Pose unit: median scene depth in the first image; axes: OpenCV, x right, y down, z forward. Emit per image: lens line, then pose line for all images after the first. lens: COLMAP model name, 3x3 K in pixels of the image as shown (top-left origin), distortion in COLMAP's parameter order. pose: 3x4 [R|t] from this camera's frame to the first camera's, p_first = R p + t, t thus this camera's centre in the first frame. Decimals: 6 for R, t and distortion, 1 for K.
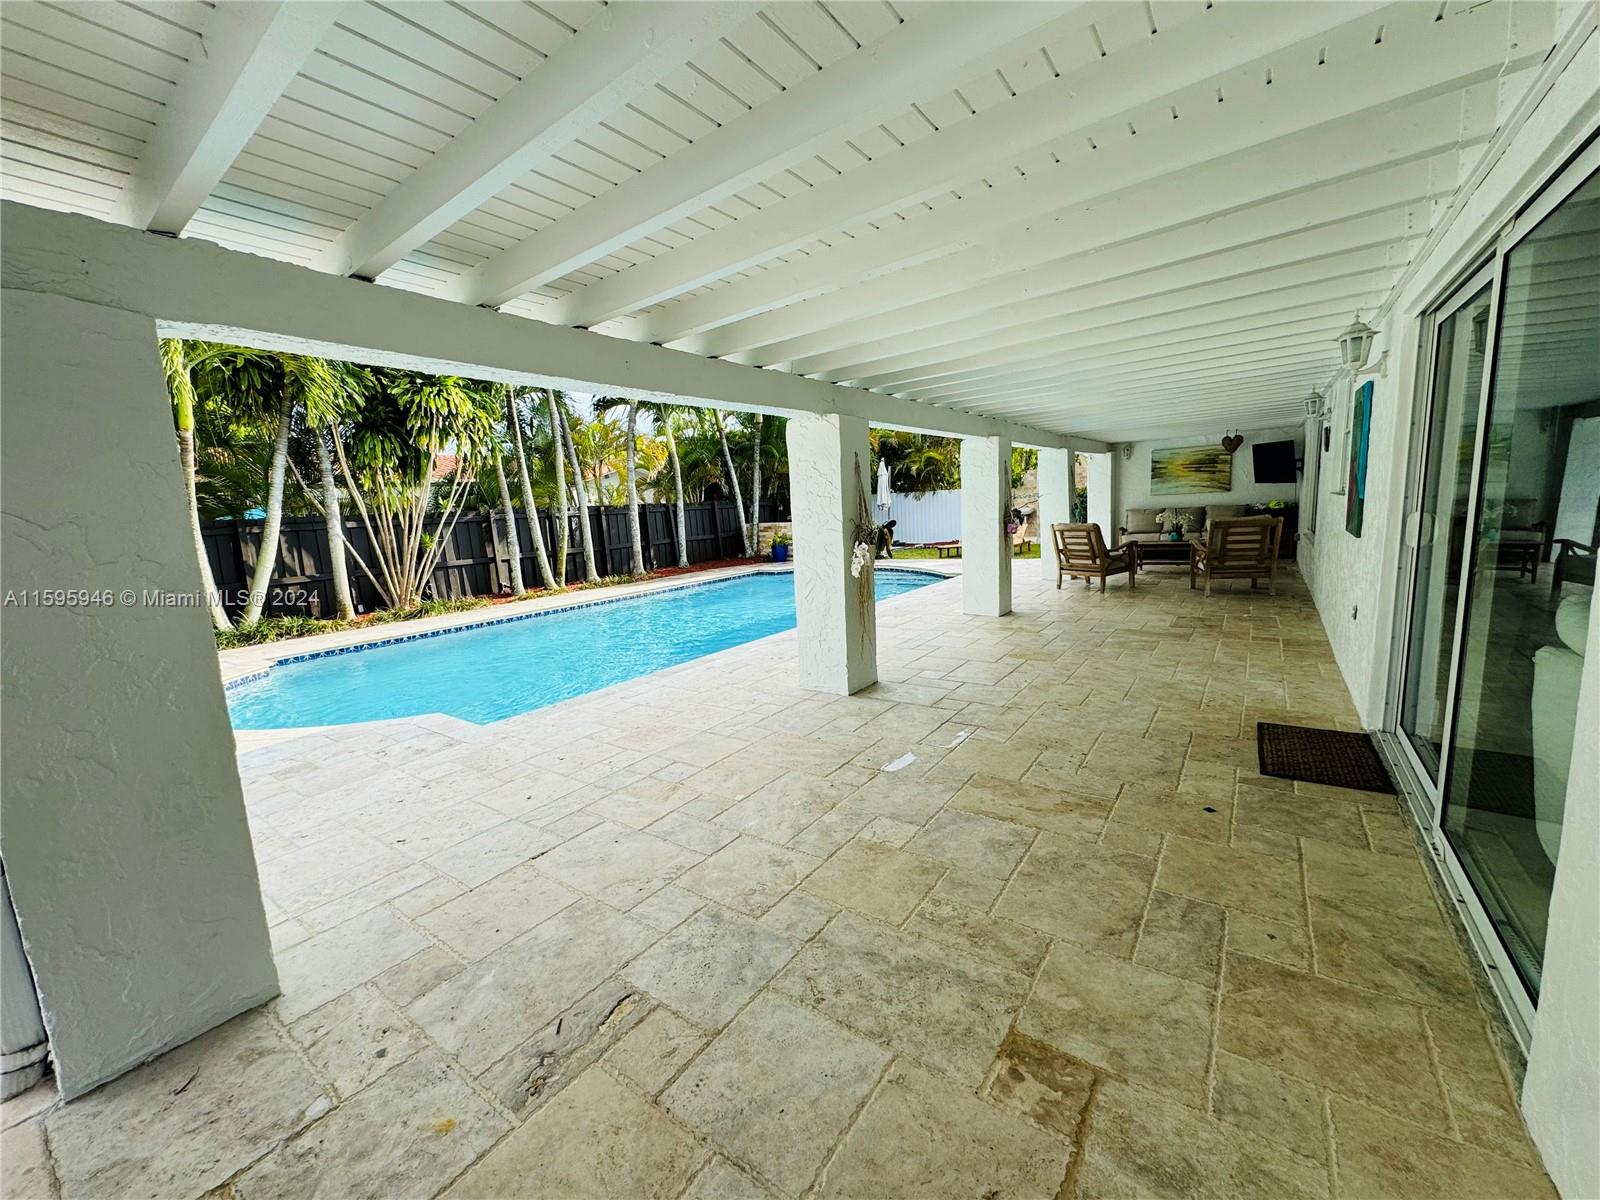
lens RADIAL K [[632.1, 0, 797.7], [0, 632.1, 595.7], [0, 0, 1]] dist [-0.000765, 0.000549]
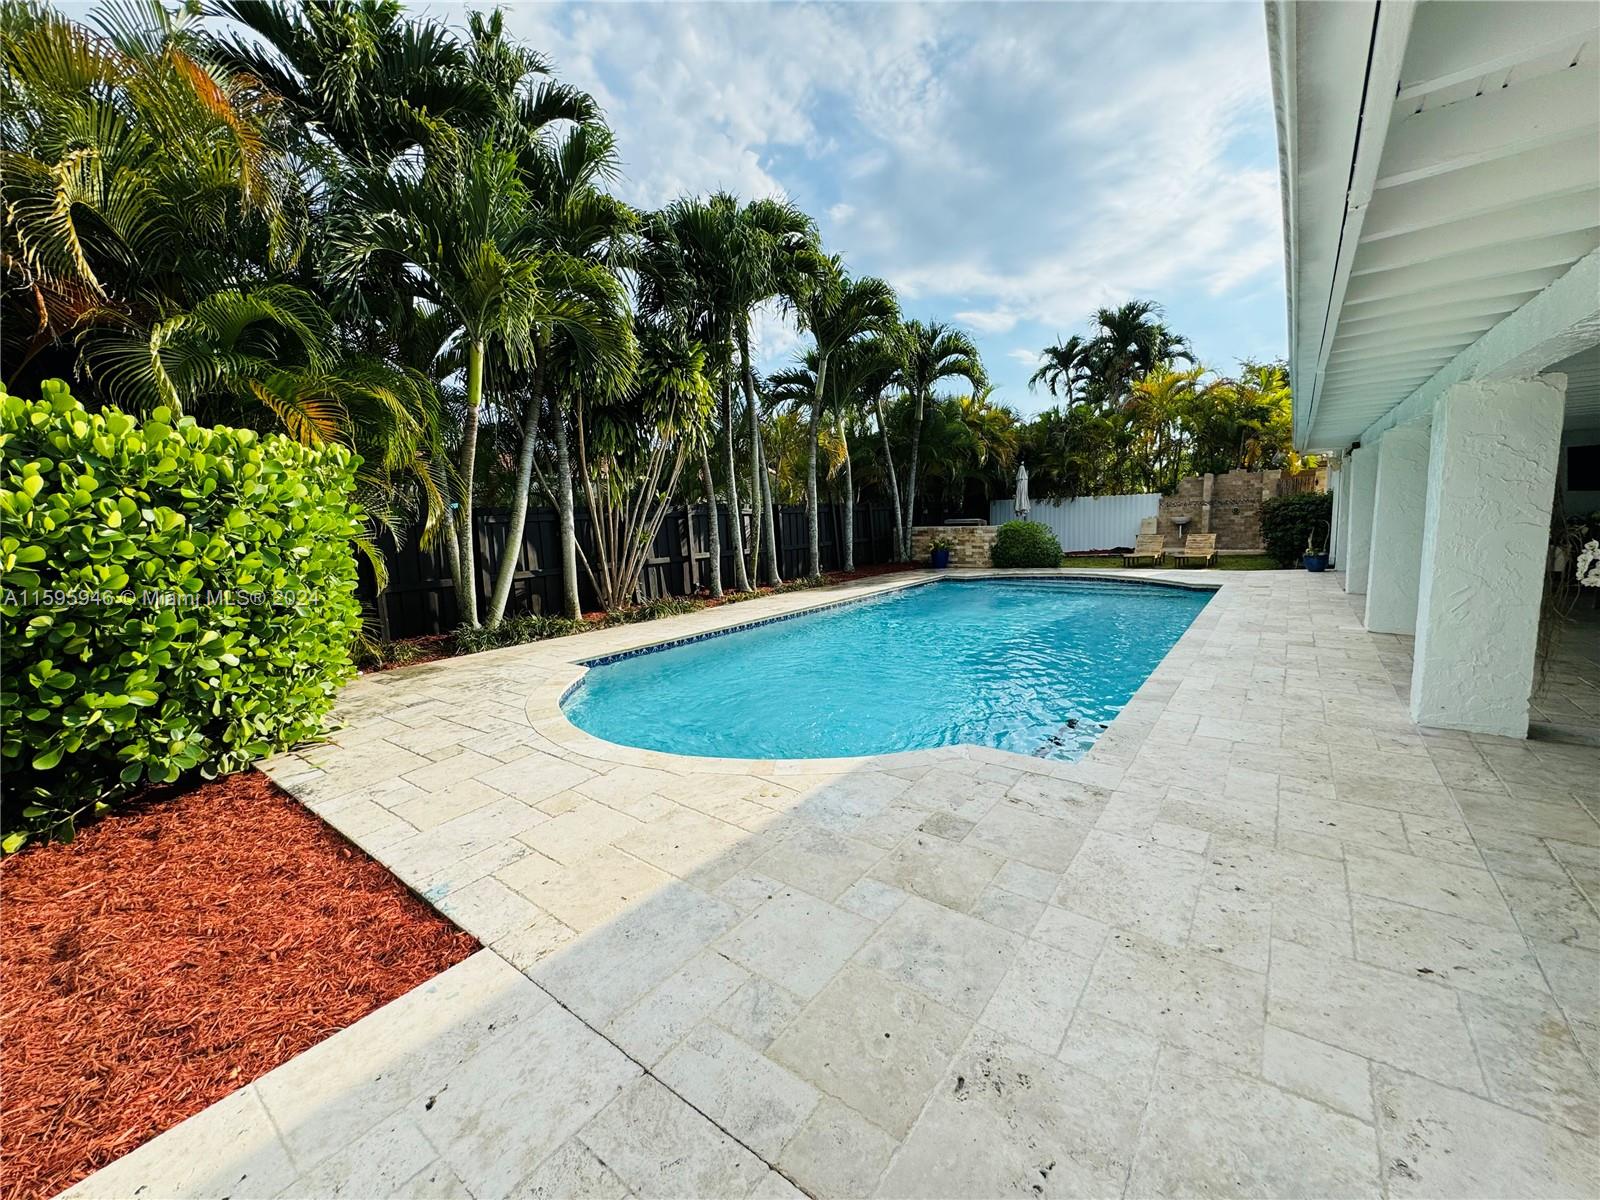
lens RADIAL K [[632.1, 0, 802.3], [0, 632.1, 594.5], [0, 0, 1]] dist [-0.000765, 0.000549]
pose [[0.999315, 0.023654, -0.028471, -0.296274], [-0.024042, 0.999622, -0.013333, 0.004819], [0.028144, 0.014009, 0.999506, 0.074374]]
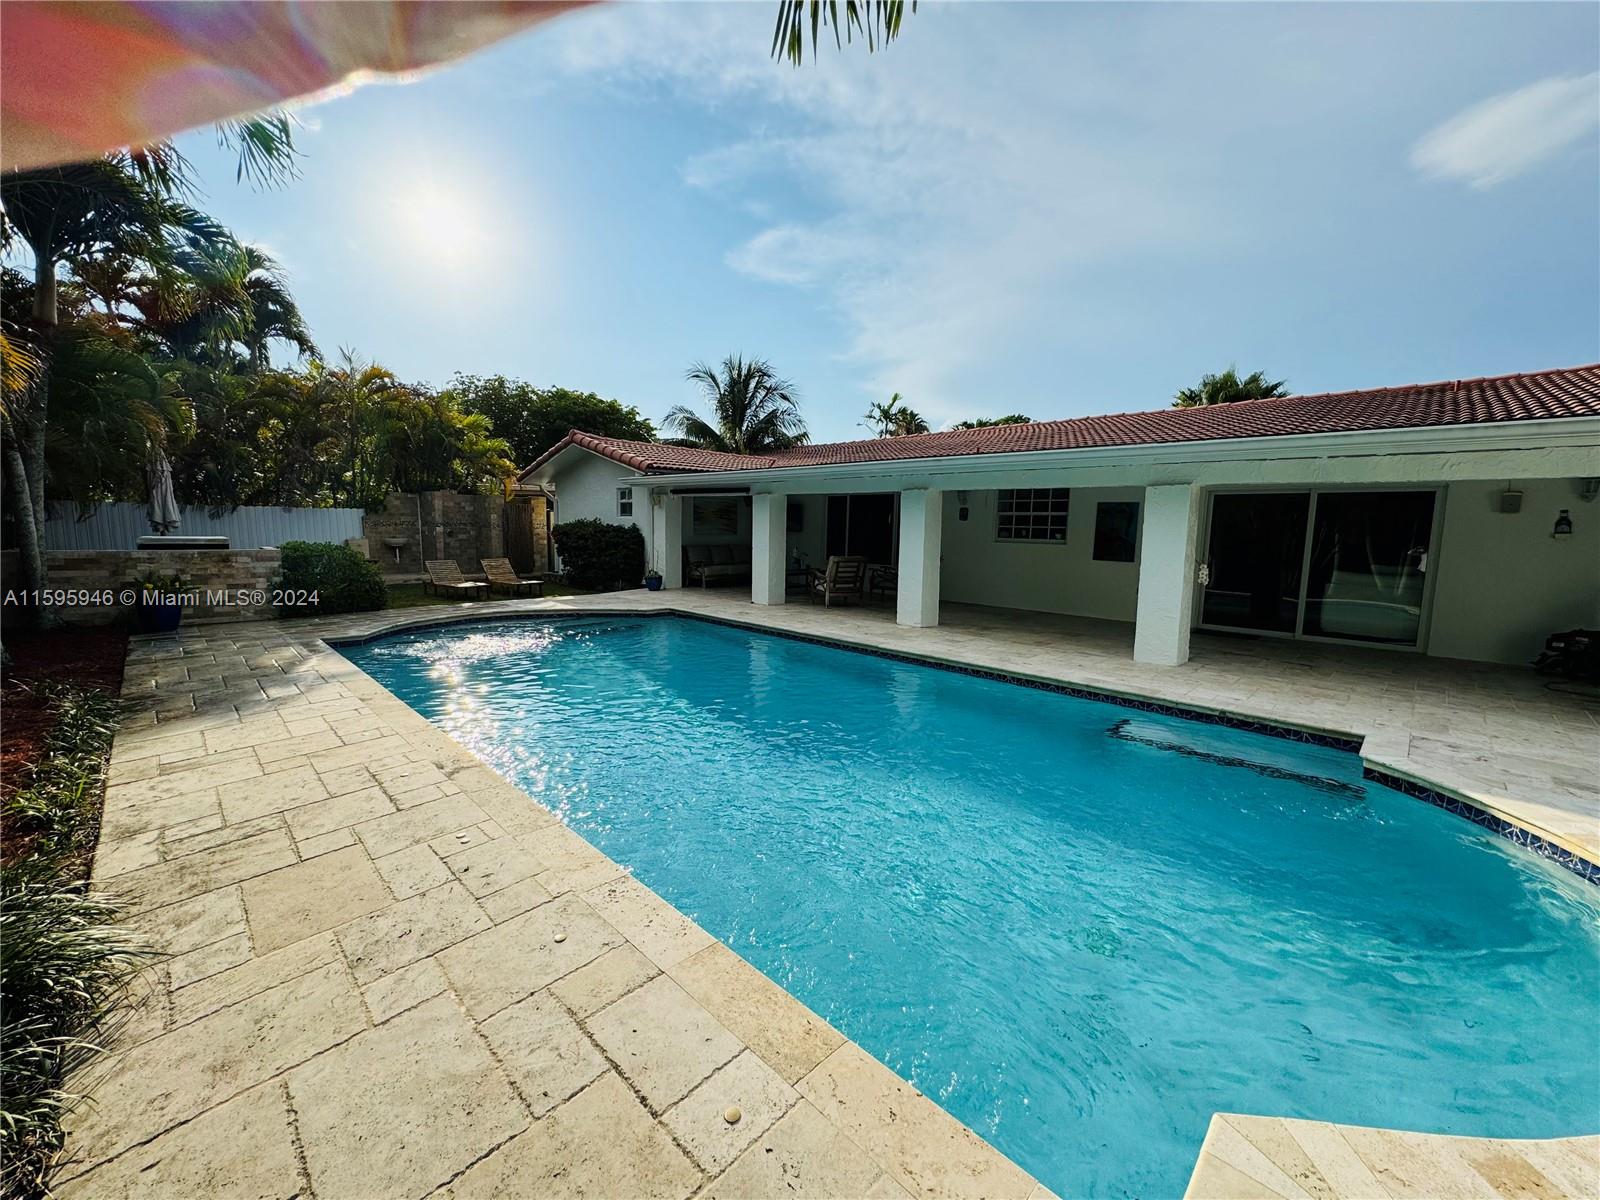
lens RADIAL K [[632.1, 0, 798.3], [0, 632.1, 597.3], [0, 0, 1]] dist [-0.000765, 0.000549]
pose [[0.147210, -0.052477, 0.987712, -0.621933], [0.110083, 0.993257, 0.036365, -0.061740], [-0.982960, 0.103377, 0.151995, 0.635362]]
